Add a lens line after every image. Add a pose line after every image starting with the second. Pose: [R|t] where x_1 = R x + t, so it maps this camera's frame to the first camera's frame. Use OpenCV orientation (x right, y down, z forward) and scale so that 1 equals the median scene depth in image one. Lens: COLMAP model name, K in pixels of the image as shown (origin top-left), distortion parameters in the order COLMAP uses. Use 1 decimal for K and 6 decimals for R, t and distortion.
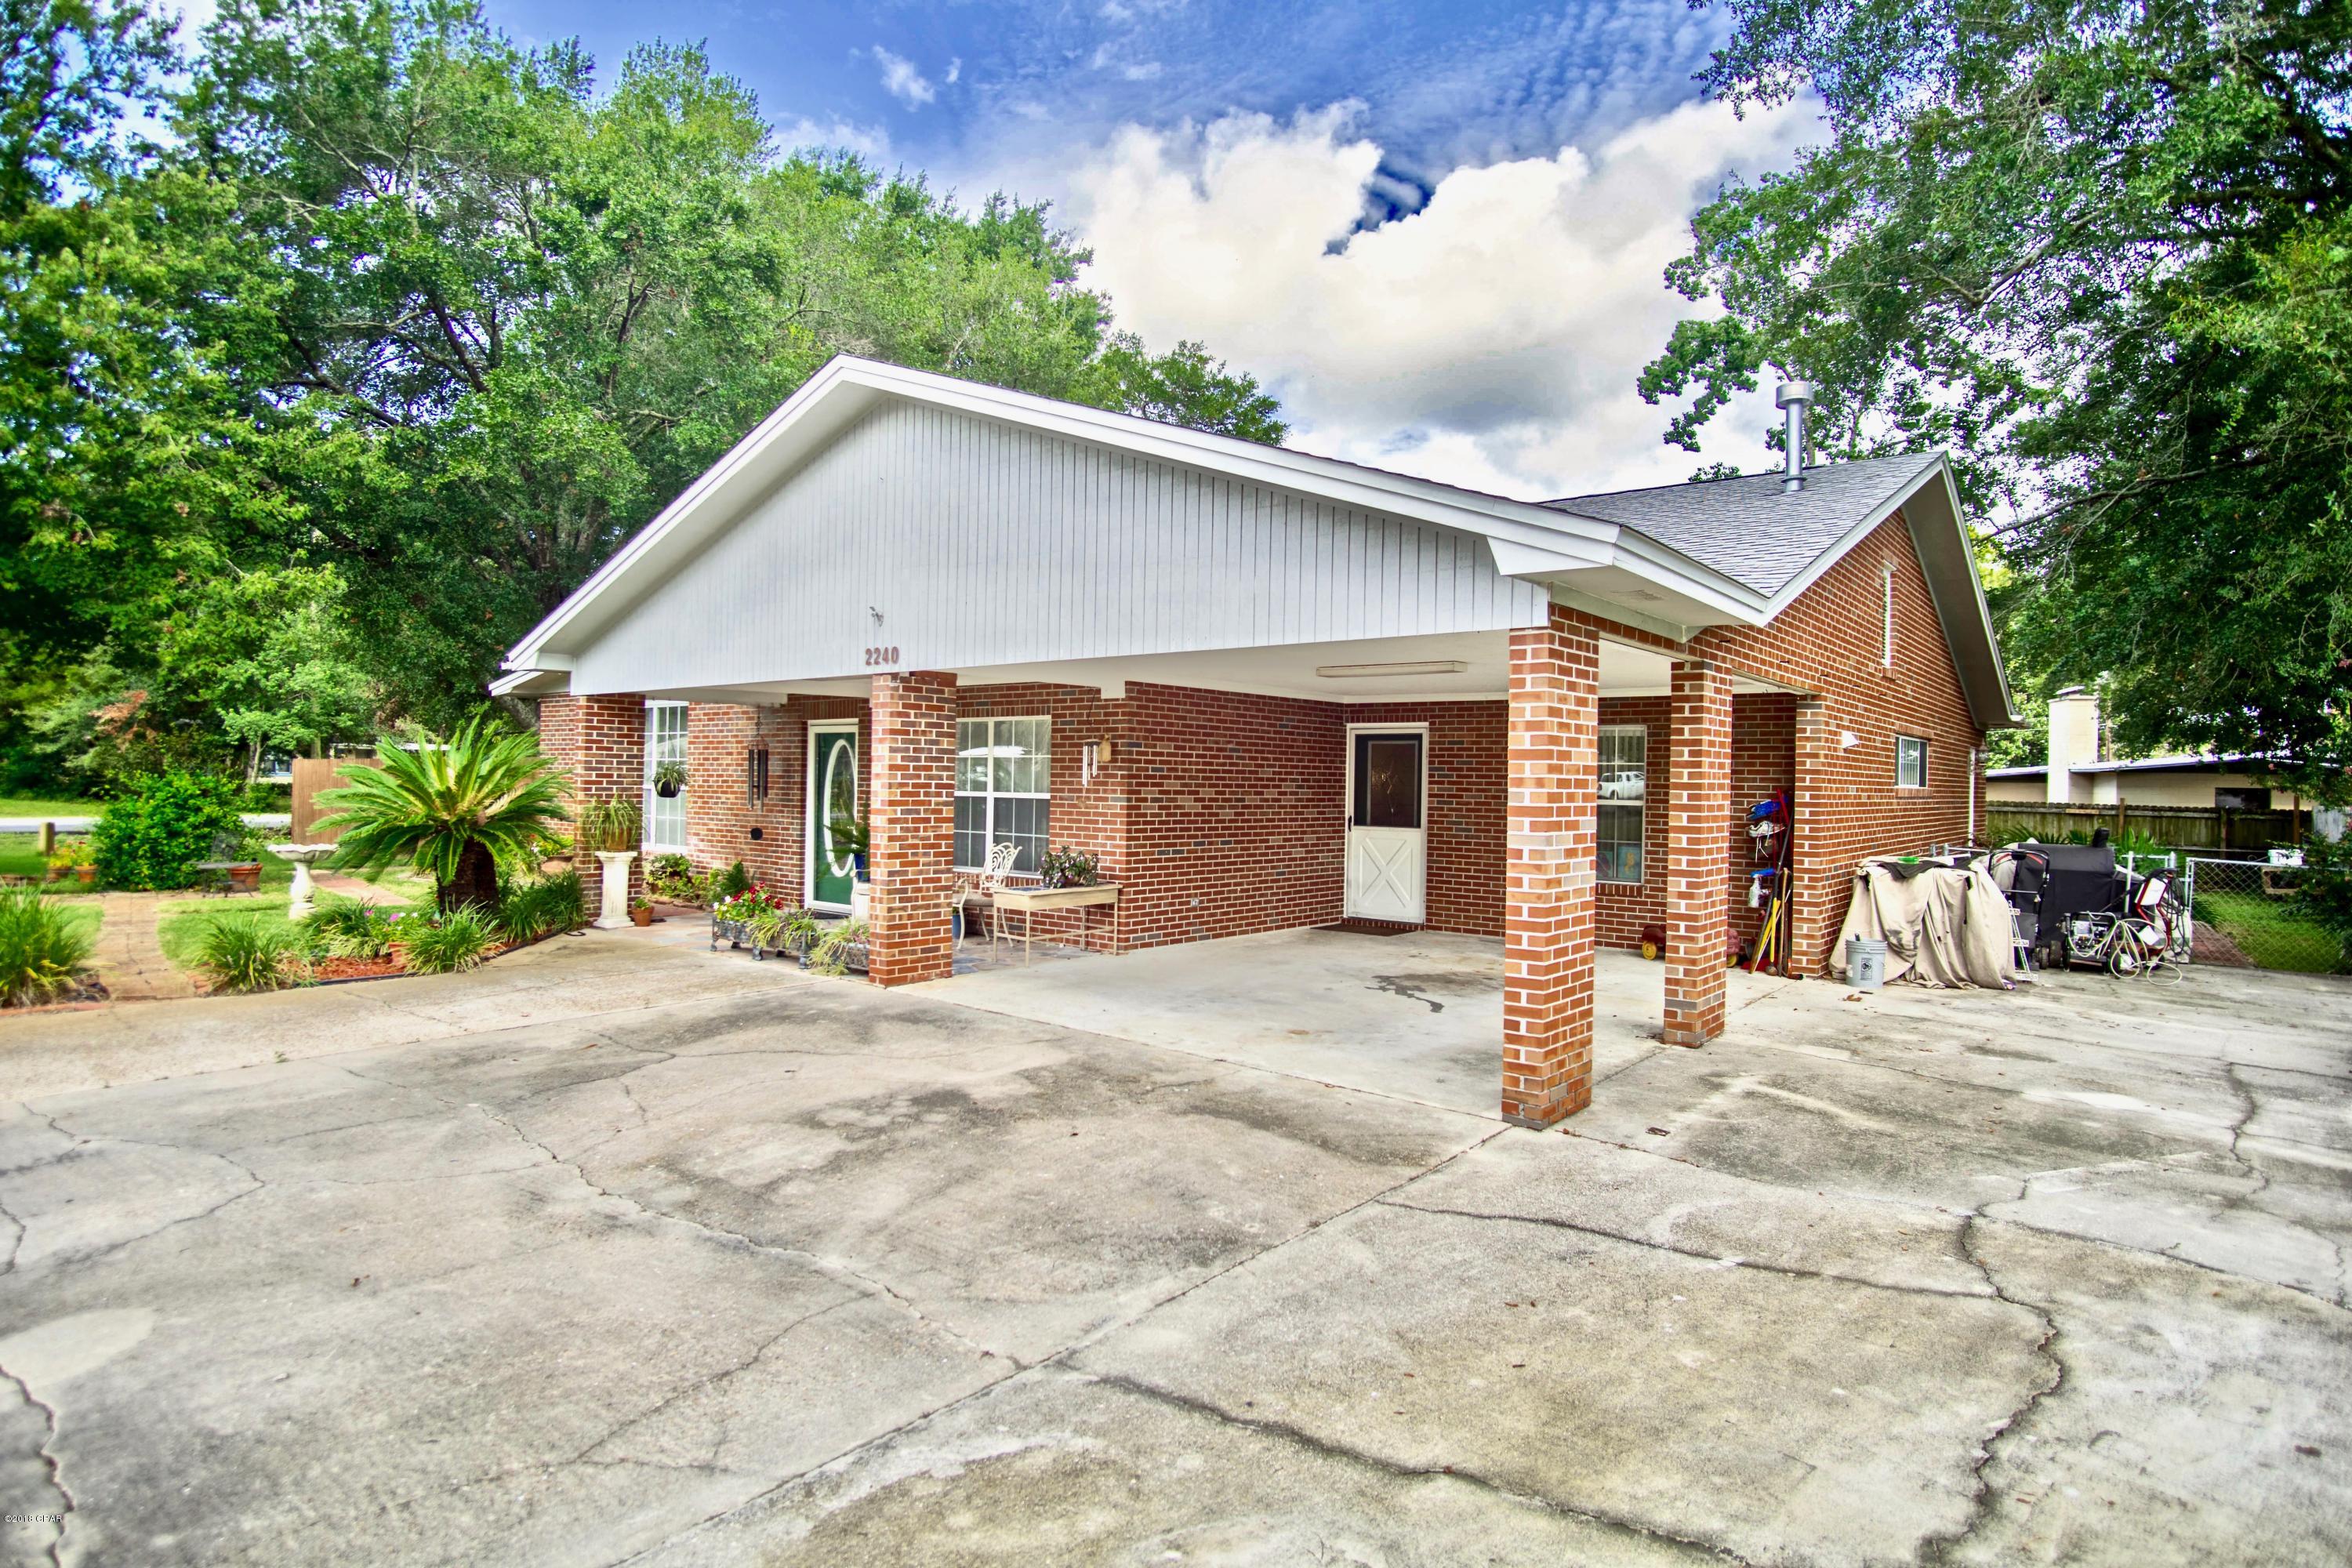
lens RADIAL K [[1269.3, 0, 1170.8], [0, 1269.3, 777.5], [0, 0, 1]] dist [-0.038688, 0.008712]
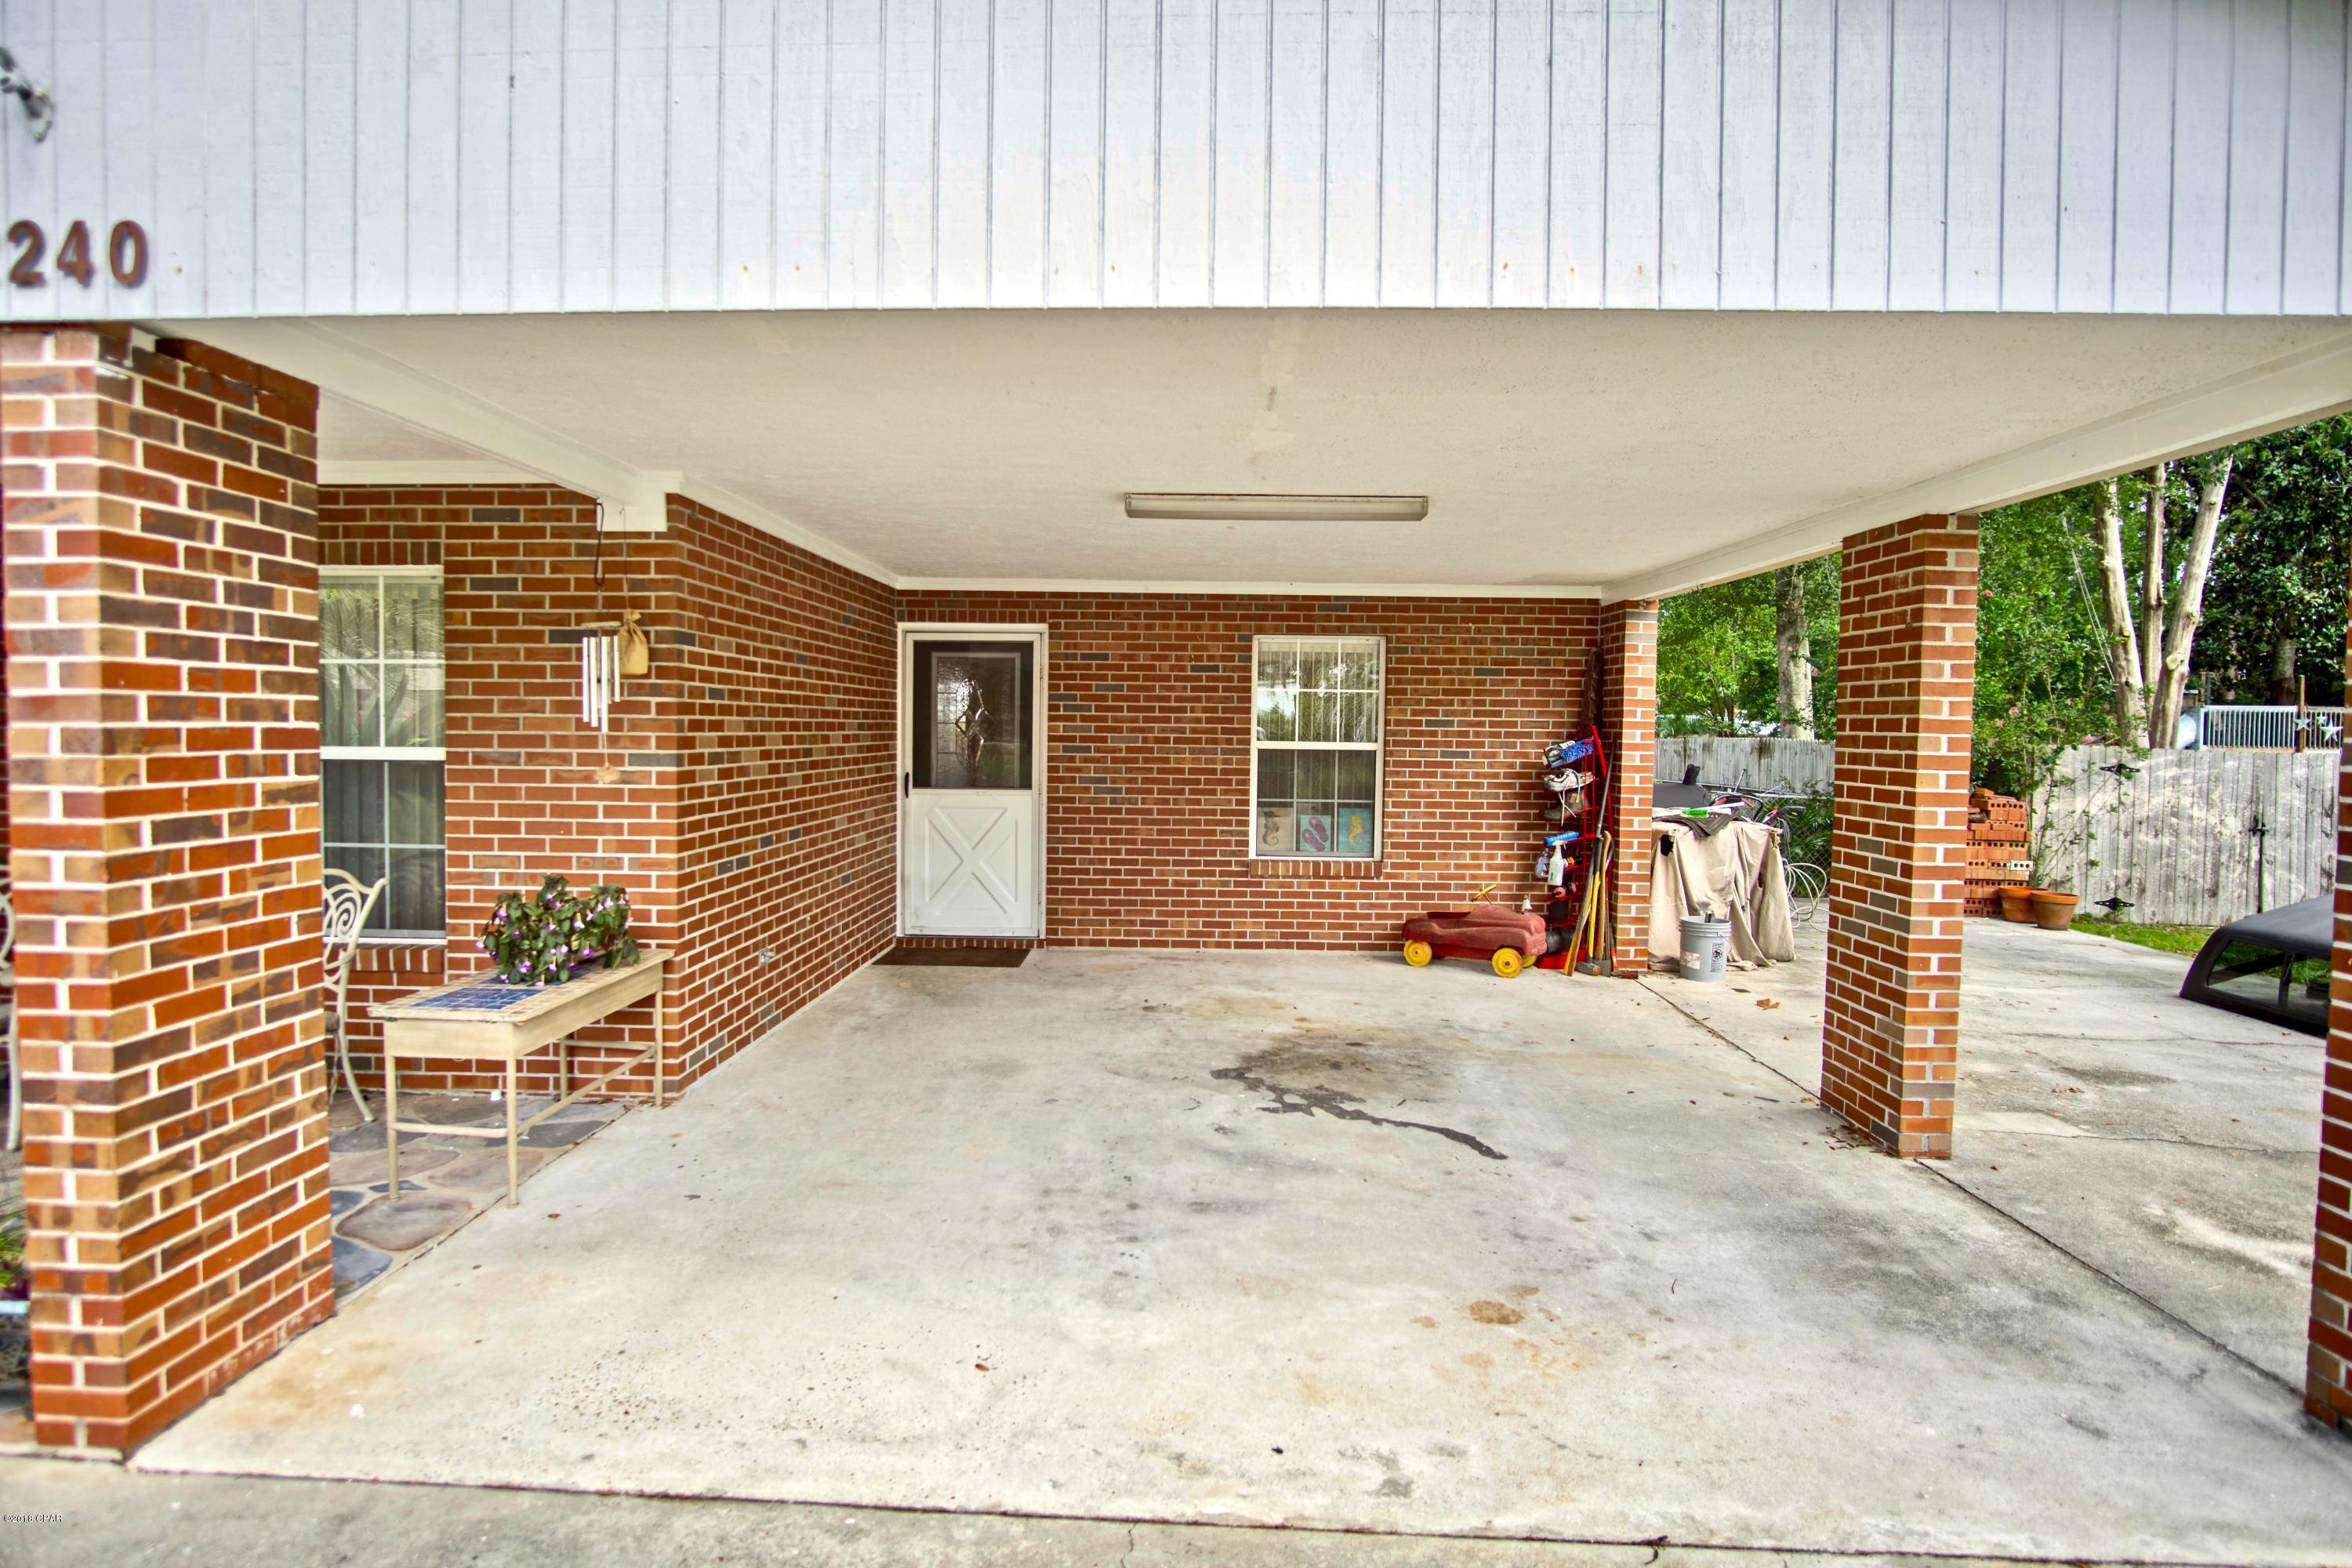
lens RADIAL K [[1269.3, 0, 1170.8], [0, 1269.3, 777.5], [0, 0, 1]] dist [-0.038688, 0.008712]
pose [[0.787271, -0.032144, 0.615768, -0.197819], [-0.000348, 0.998617, 0.052574, 0.000092], [-0.616607, -0.041605, 0.786171, 0.620743]]
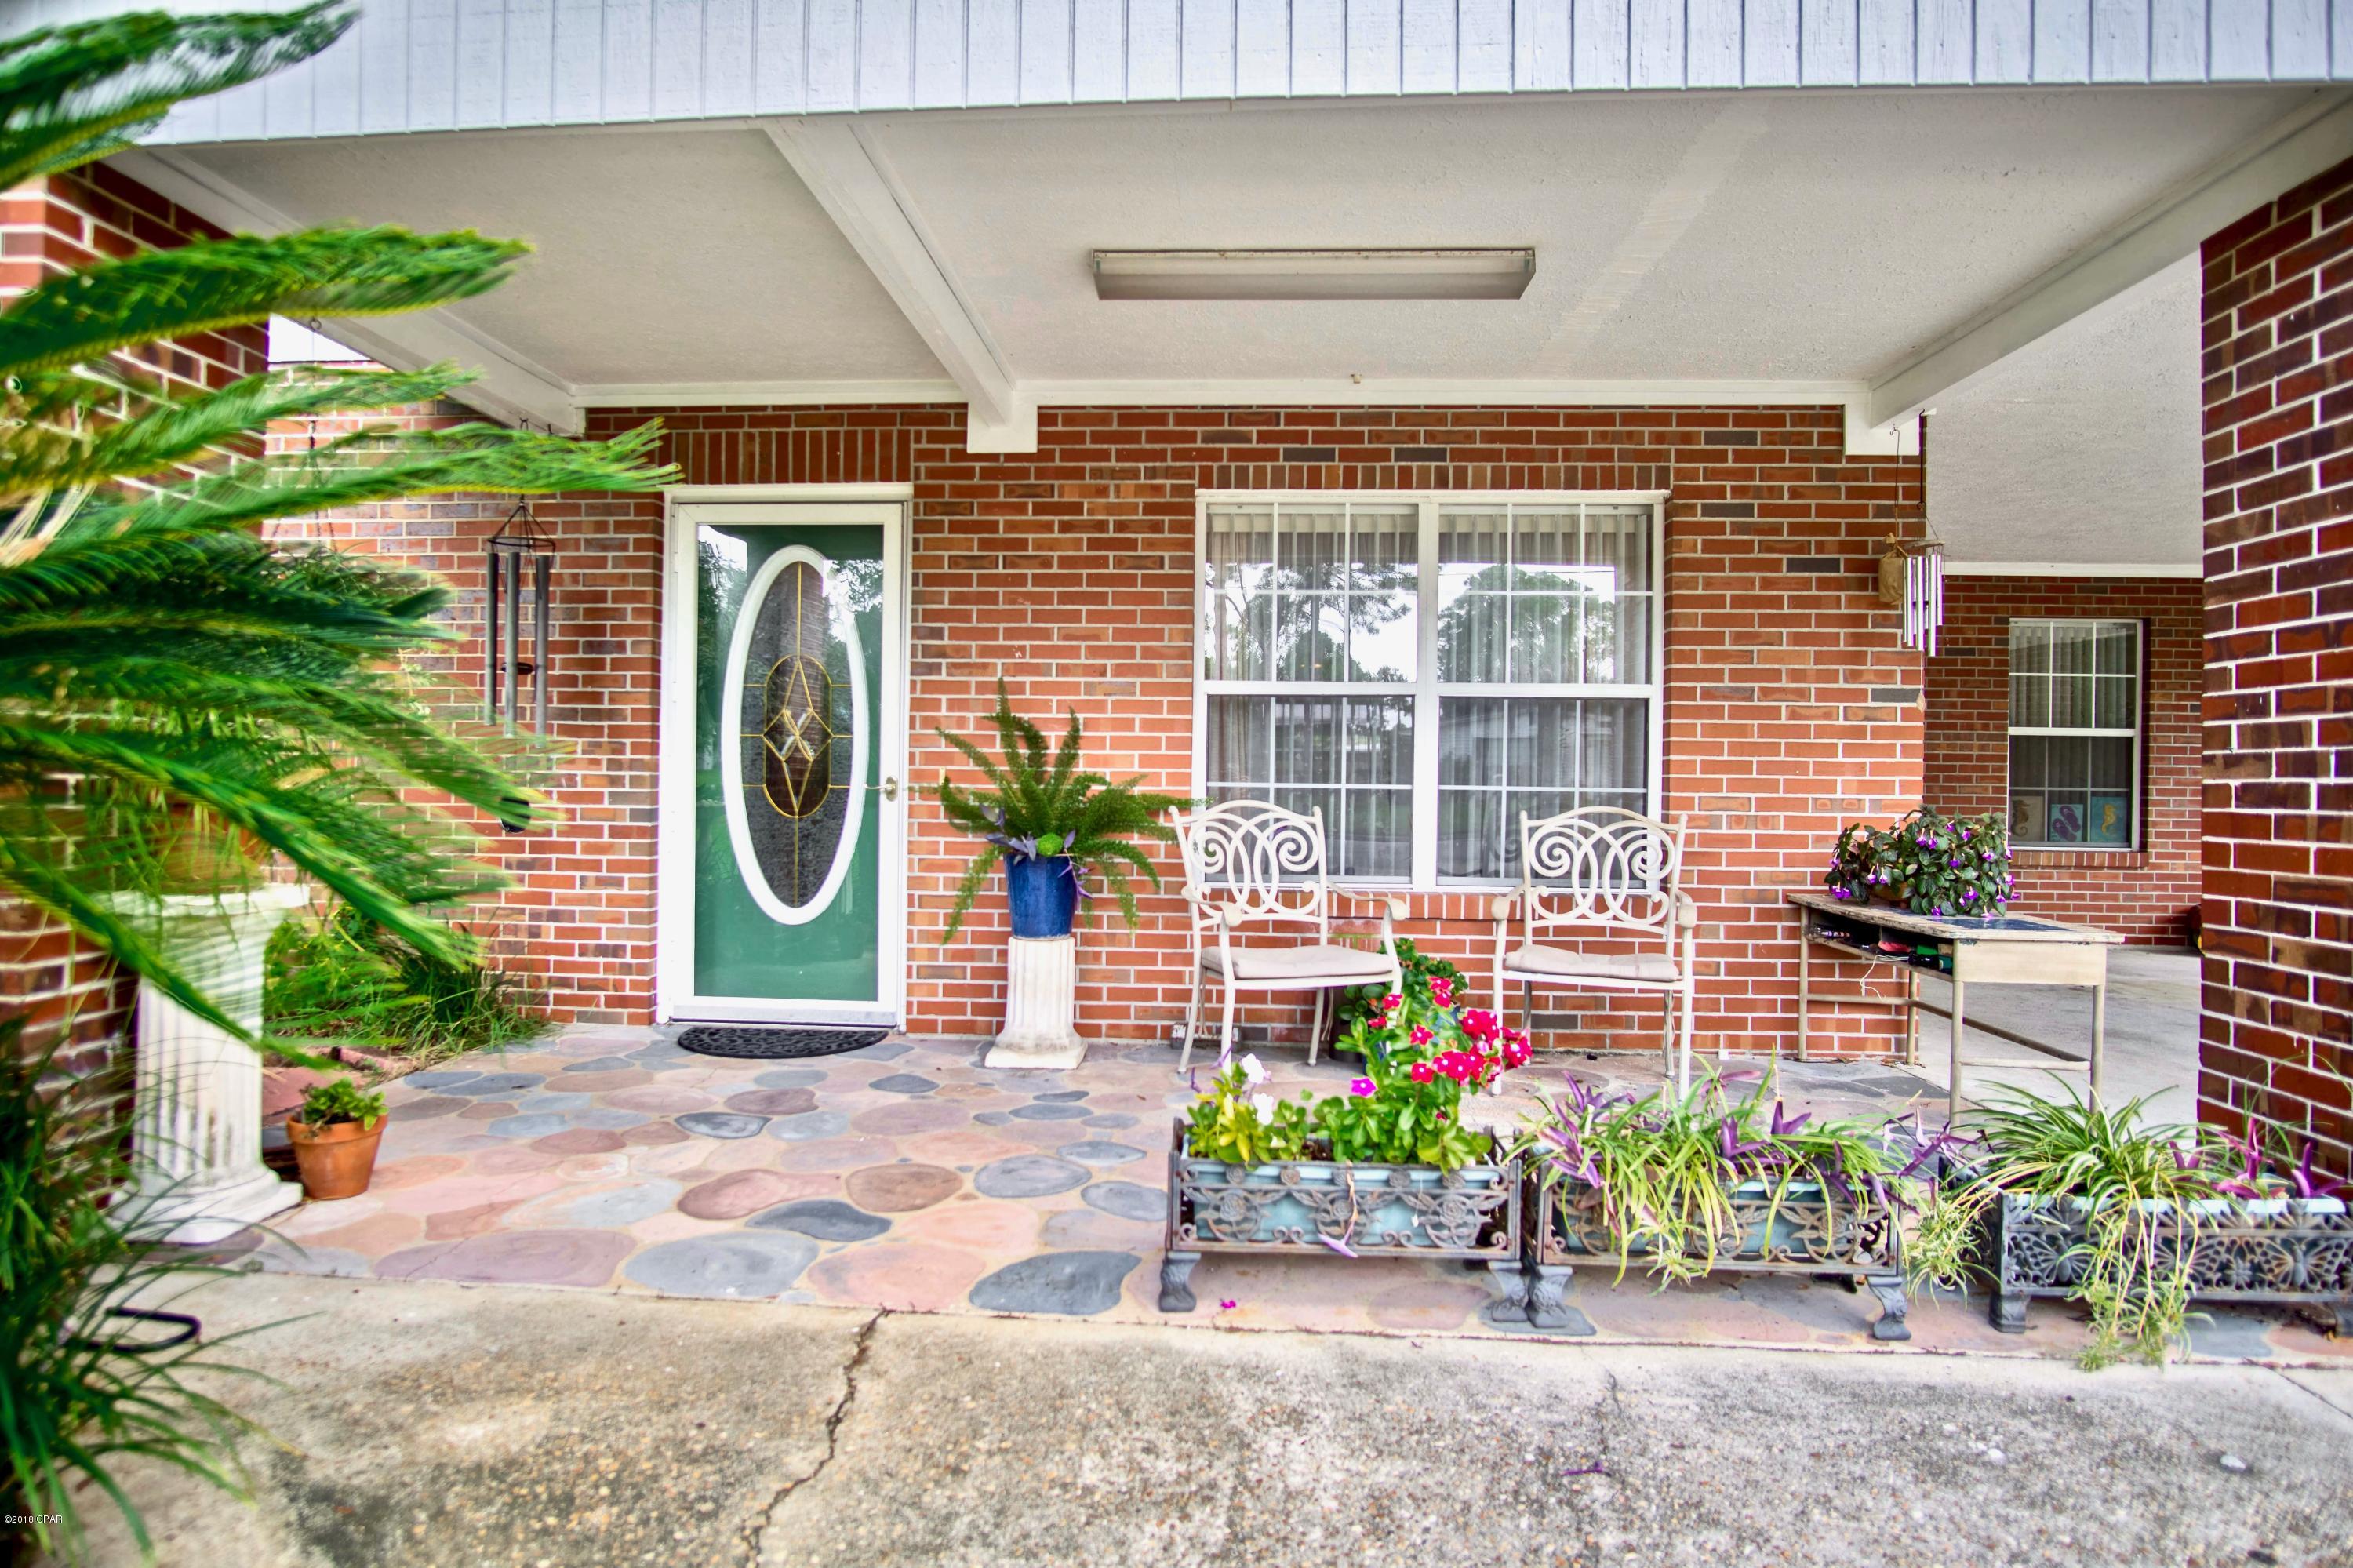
lens RADIAL K [[1269.9, 0, 1171.3], [0, 1269.9, 777.5], [0, 0, 1]] dist [-0.038688, 0.008712]
pose [[0.811619, -0.005750, 0.584159, -0.557563], [-0.000085, 0.999950, 0.009961, 0.046992], [-0.584188, -0.008134, 0.811578, 0.926872]]
